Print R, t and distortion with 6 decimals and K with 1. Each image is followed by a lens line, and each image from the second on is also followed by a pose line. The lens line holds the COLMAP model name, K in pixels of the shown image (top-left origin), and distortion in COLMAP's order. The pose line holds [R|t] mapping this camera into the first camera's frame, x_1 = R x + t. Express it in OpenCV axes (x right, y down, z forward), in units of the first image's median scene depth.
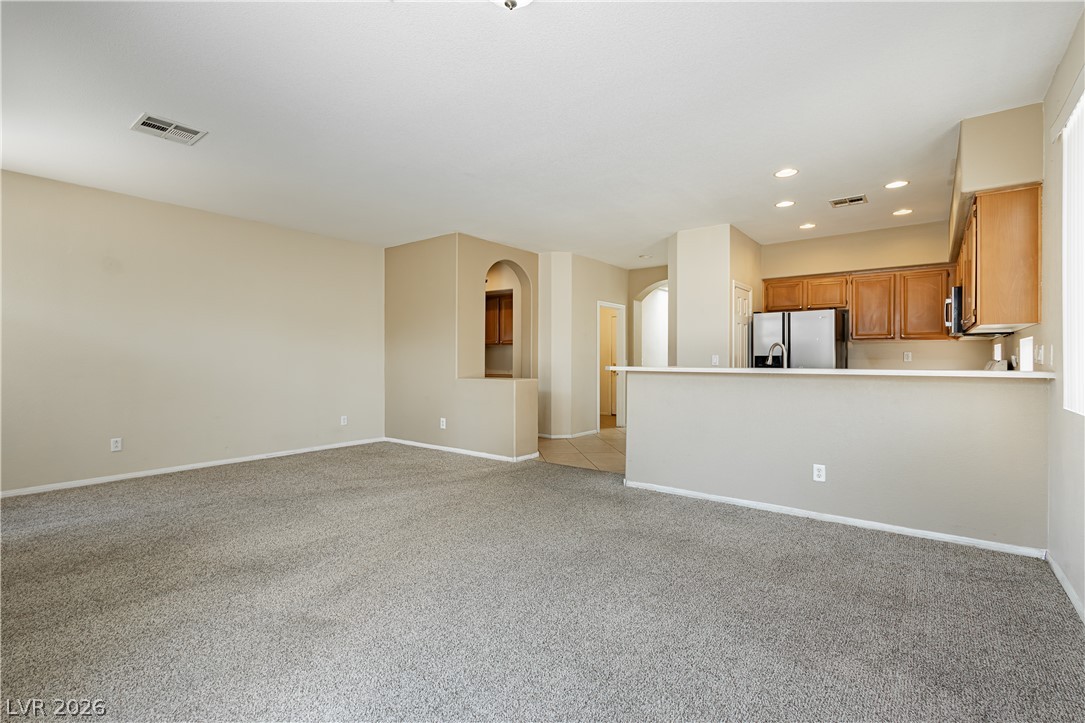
lens RADIAL K [[503.4, 0, 543.5], [0, 503.4, 362.2], [0, 0, 1]] dist [0.004098, -0.000450]
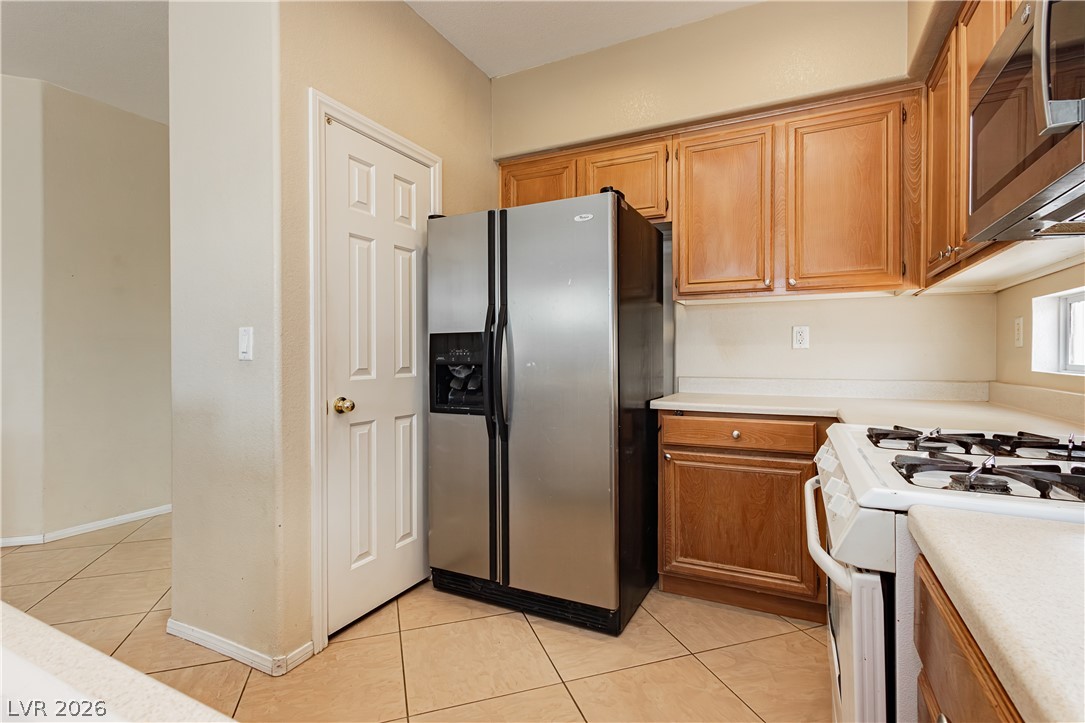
lens RADIAL K [[503.4, 0, 529.3], [0, 503.4, 362.3], [0, 0, 1]] dist [0.004098, -0.000450]
pose [[0.986640, -0.004779, 0.162845, 0.430683], [0.003515, 0.999961, 0.008050, 0.006058], [-0.162877, -0.007370, 0.986619, 0.623406]]
